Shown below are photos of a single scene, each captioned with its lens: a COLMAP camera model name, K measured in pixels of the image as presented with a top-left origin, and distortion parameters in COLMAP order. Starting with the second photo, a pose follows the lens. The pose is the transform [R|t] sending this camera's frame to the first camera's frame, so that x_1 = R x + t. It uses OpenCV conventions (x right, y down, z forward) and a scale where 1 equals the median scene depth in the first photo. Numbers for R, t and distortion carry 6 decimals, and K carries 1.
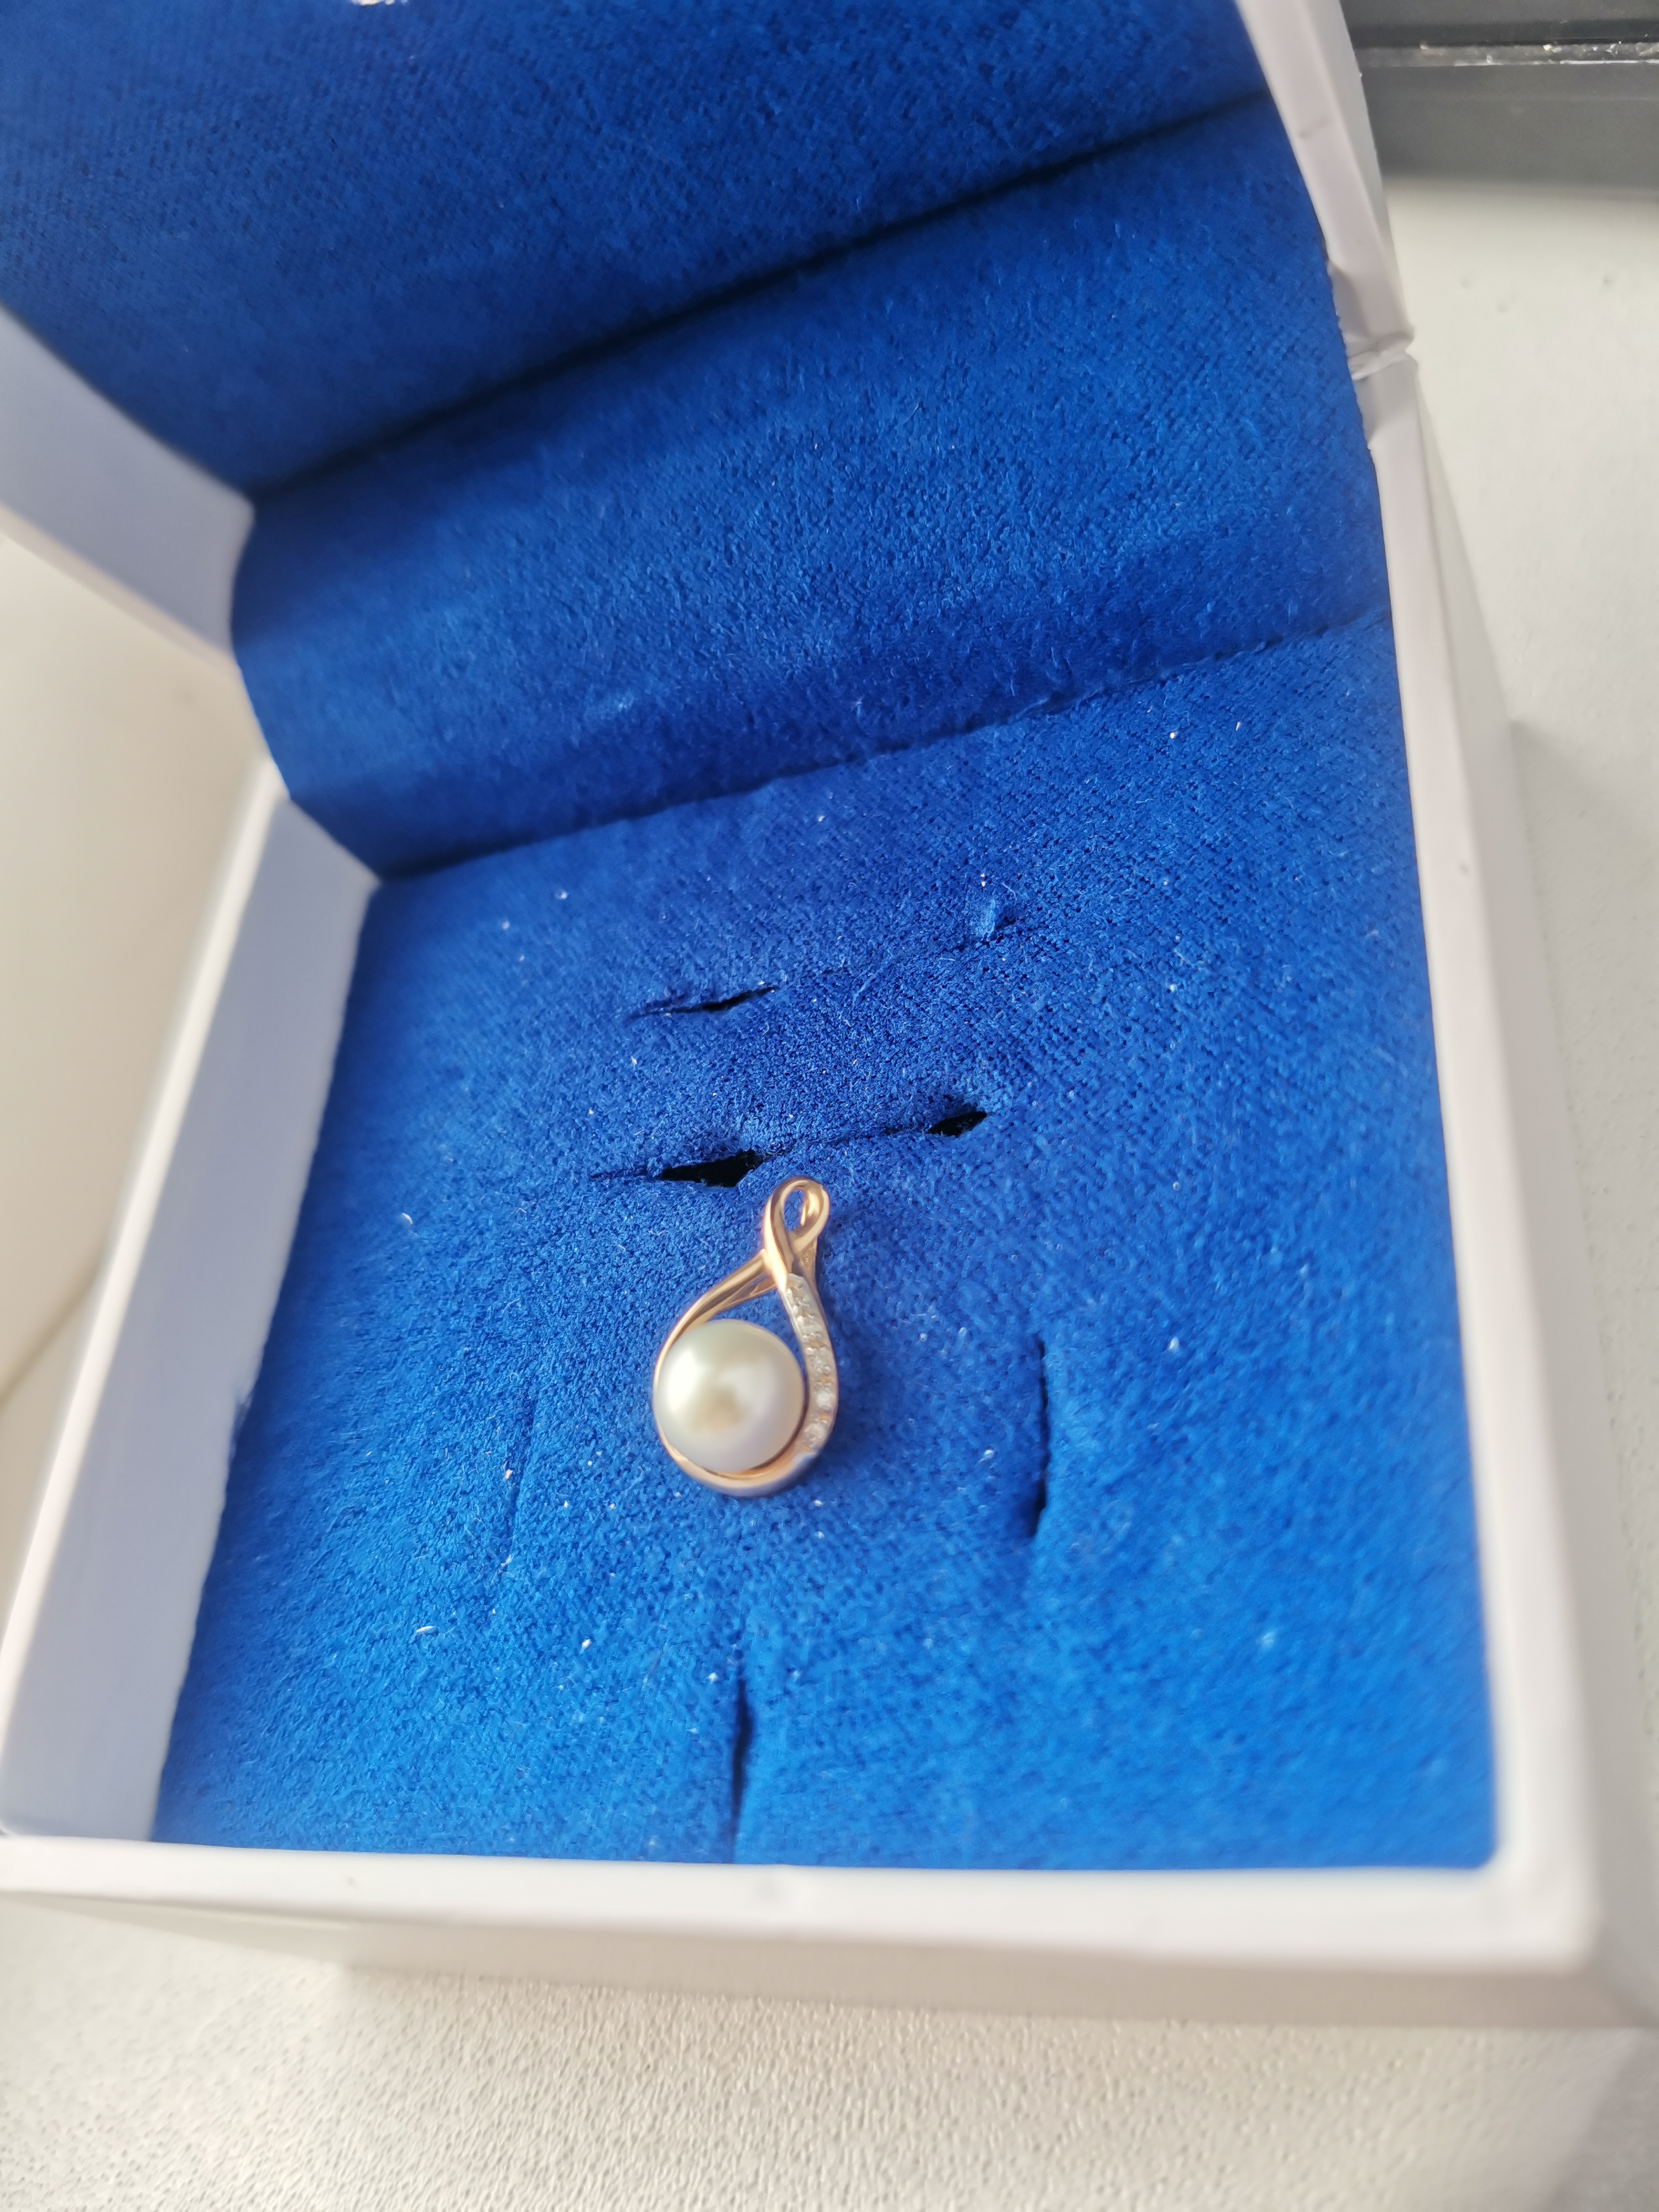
lens RADIAL K [[1665.9, 0, 829.5], [0, 1665.9, 1106.0], [0, 0, 1]] dist [-0.003175, -0.175675]
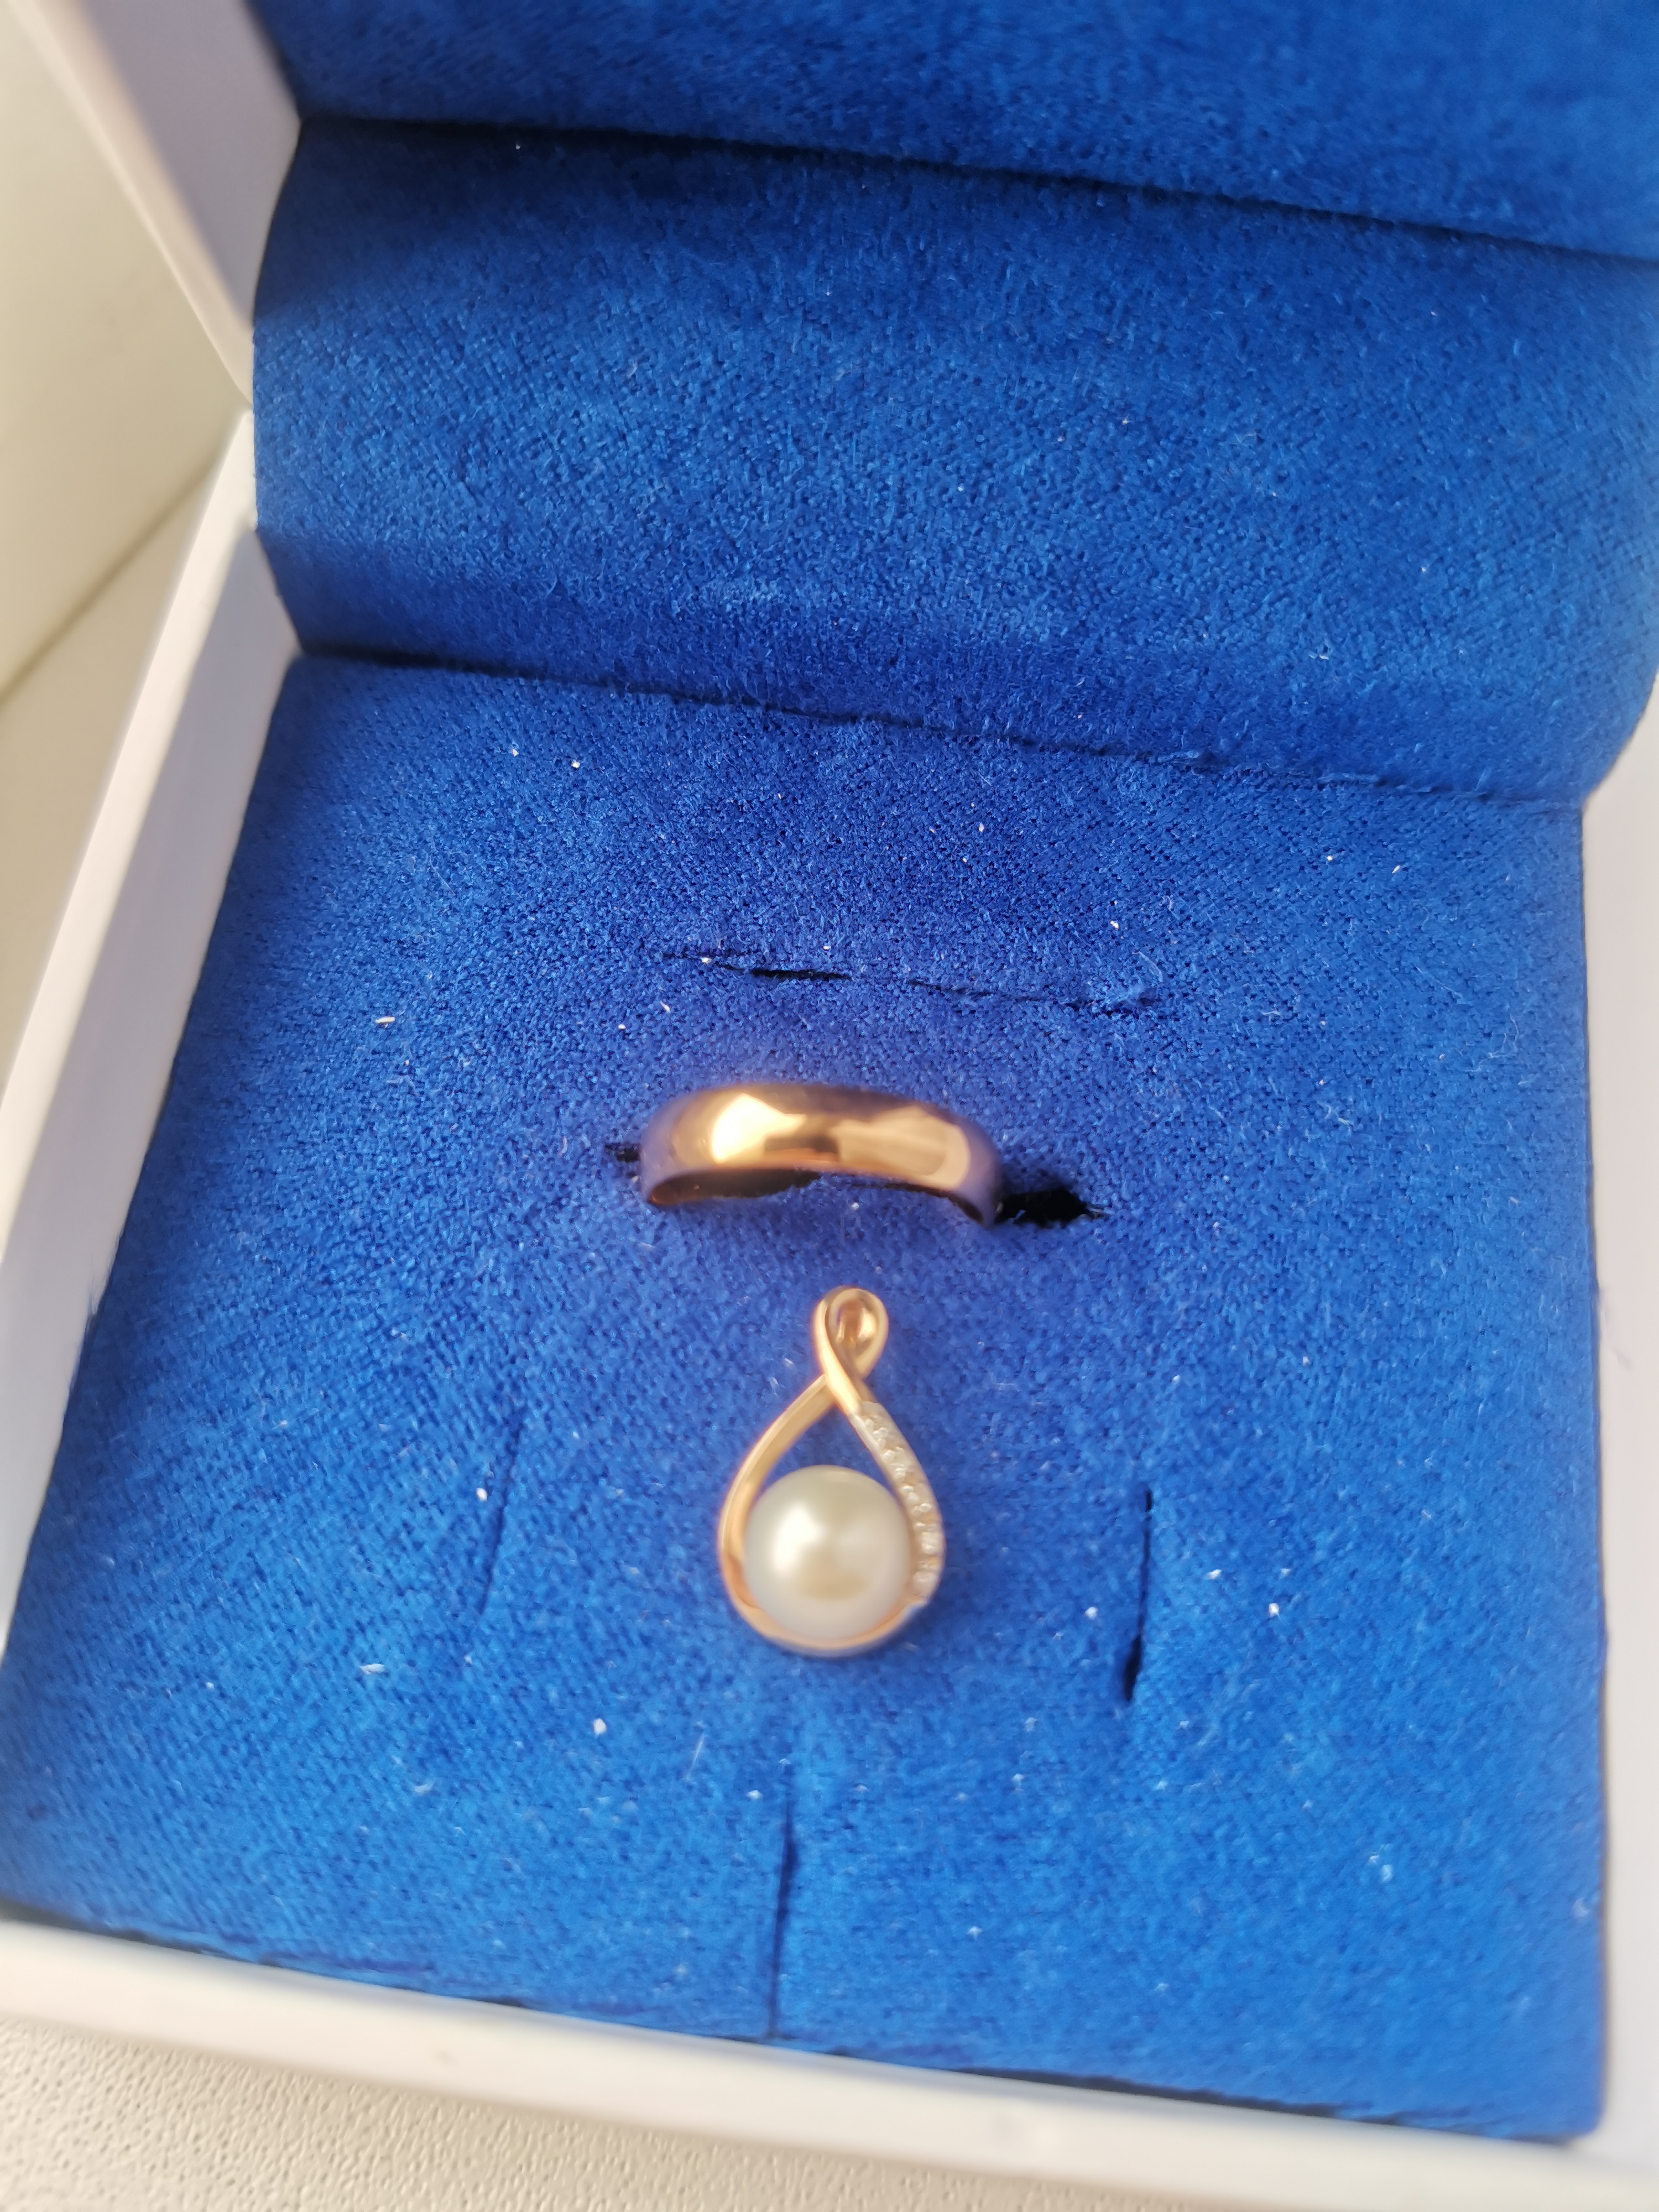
lens RADIAL K [[1674.8, 0, 824.6], [0, 1674.8, 1115.1], [0, 0, 1]] dist [-0.091185, -0.004465]
pose [[0.894794, 0.222991, 0.386805, -0.412032], [-0.281676, 0.954120, 0.101554, -0.098749], [-0.346413, -0.199824, 0.916553, 0.203551]]
